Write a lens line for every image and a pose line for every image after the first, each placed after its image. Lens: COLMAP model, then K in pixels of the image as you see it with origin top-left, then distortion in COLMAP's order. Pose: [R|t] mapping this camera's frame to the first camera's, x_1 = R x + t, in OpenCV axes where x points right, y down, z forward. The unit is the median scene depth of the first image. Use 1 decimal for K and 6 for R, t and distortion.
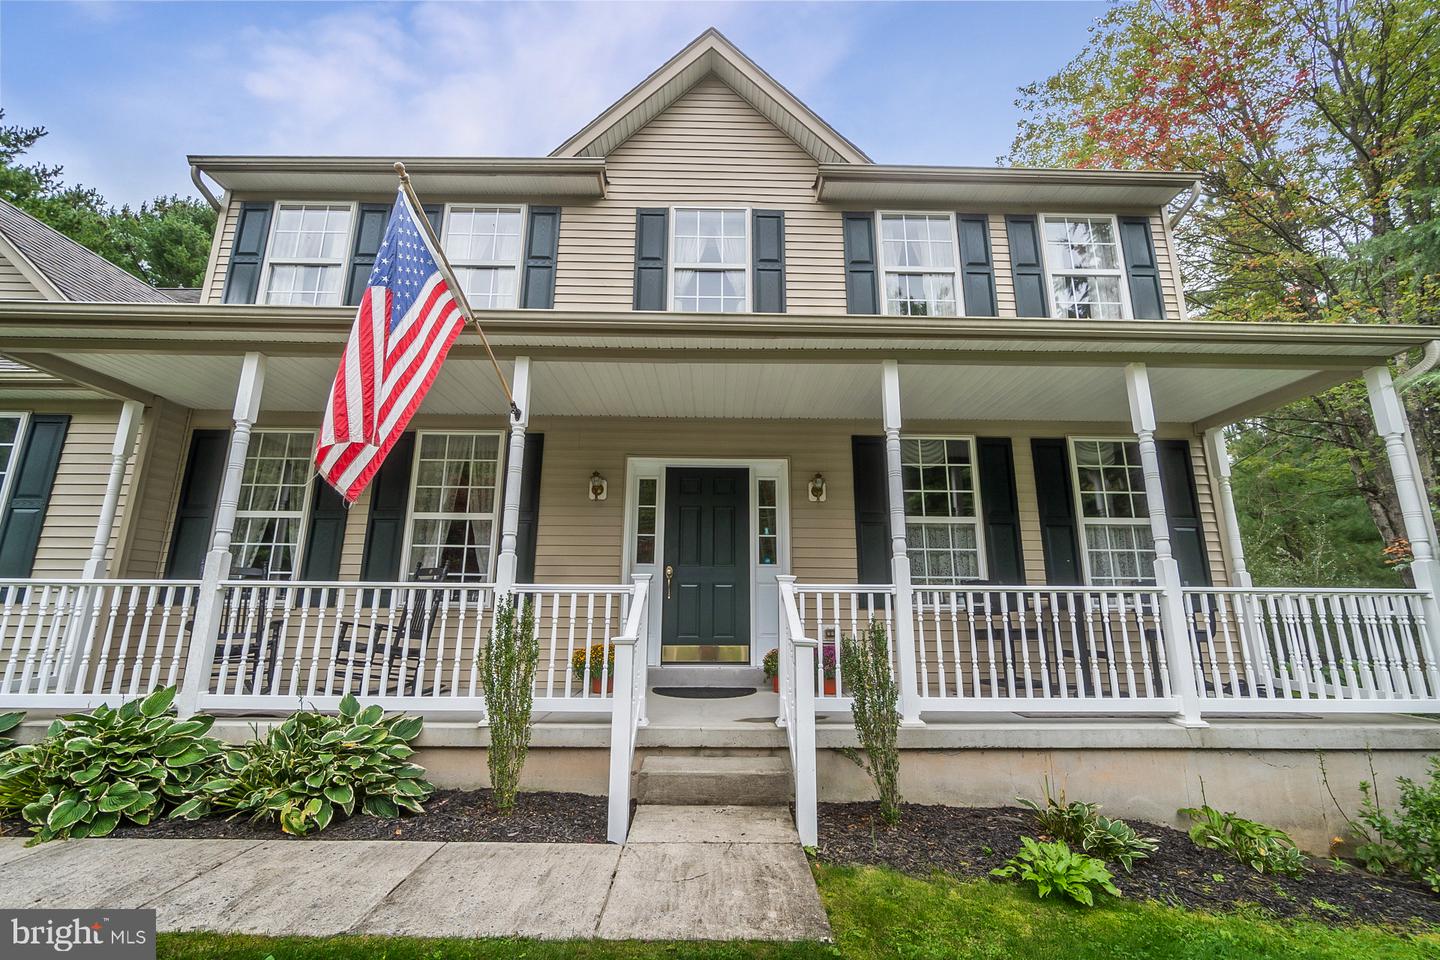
lens RADIAL K [[616.5, 0, 719.7], [0, 616.5, 470.1], [0, 0, 1]] dist [-0.006117, 0.000200]
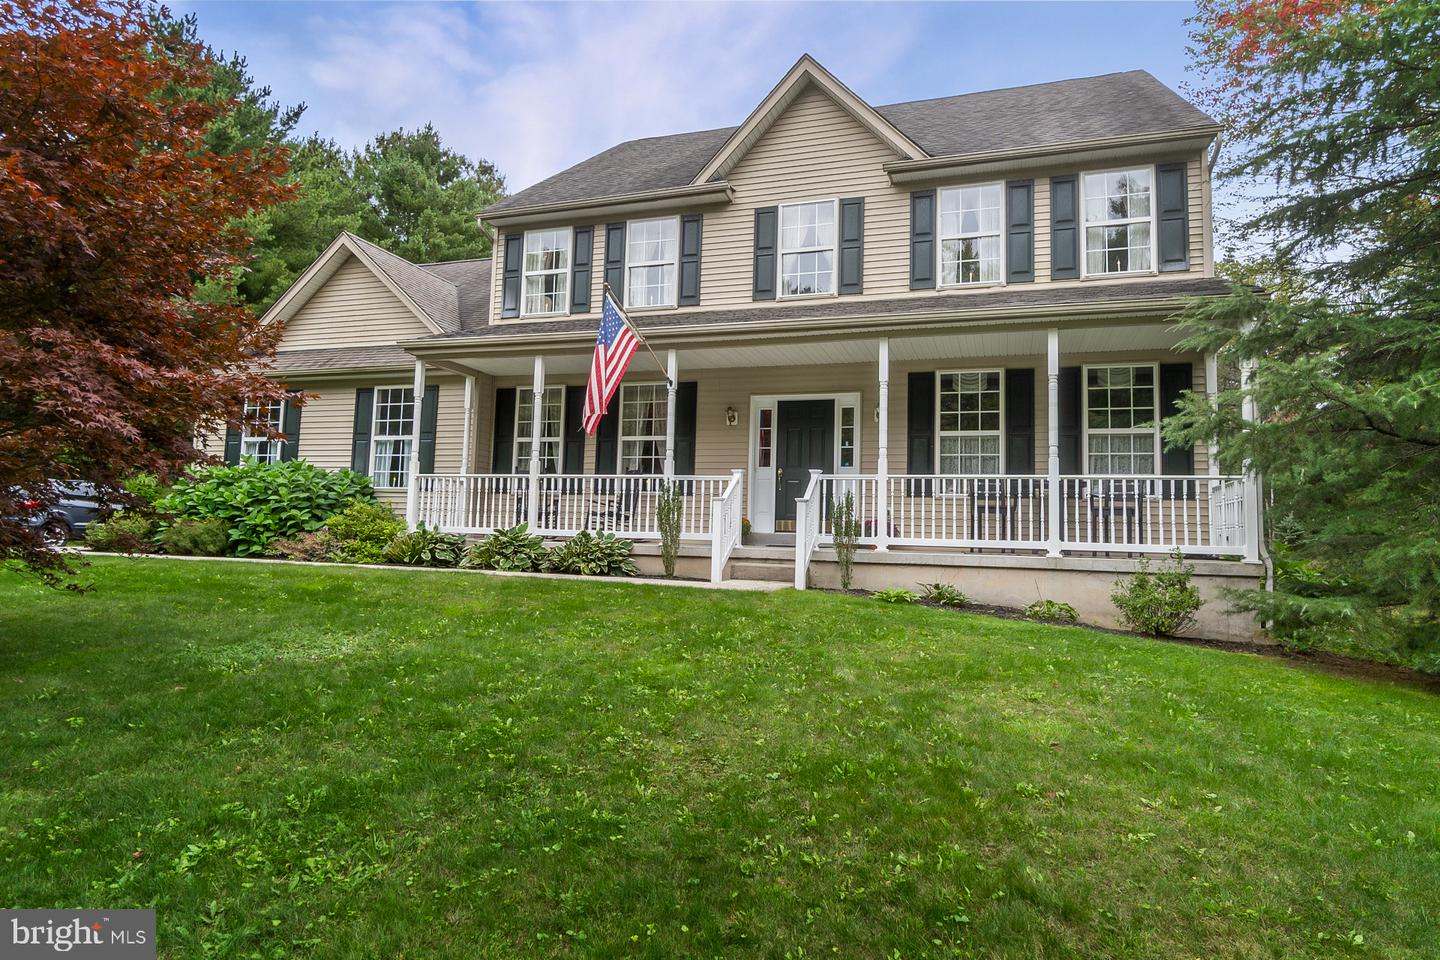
lens RADIAL K [[783.3, 0, 722.7], [0, 783.3, 478.1], [0, 0, 1]] dist [0.005990, 0.000458]
pose [[0.945285, -0.004579, -0.326214, 0.395554], [0.051707, 0.989366, 0.135947, -0.083449], [0.322122, -0.145376, 0.935469, -0.798809]]
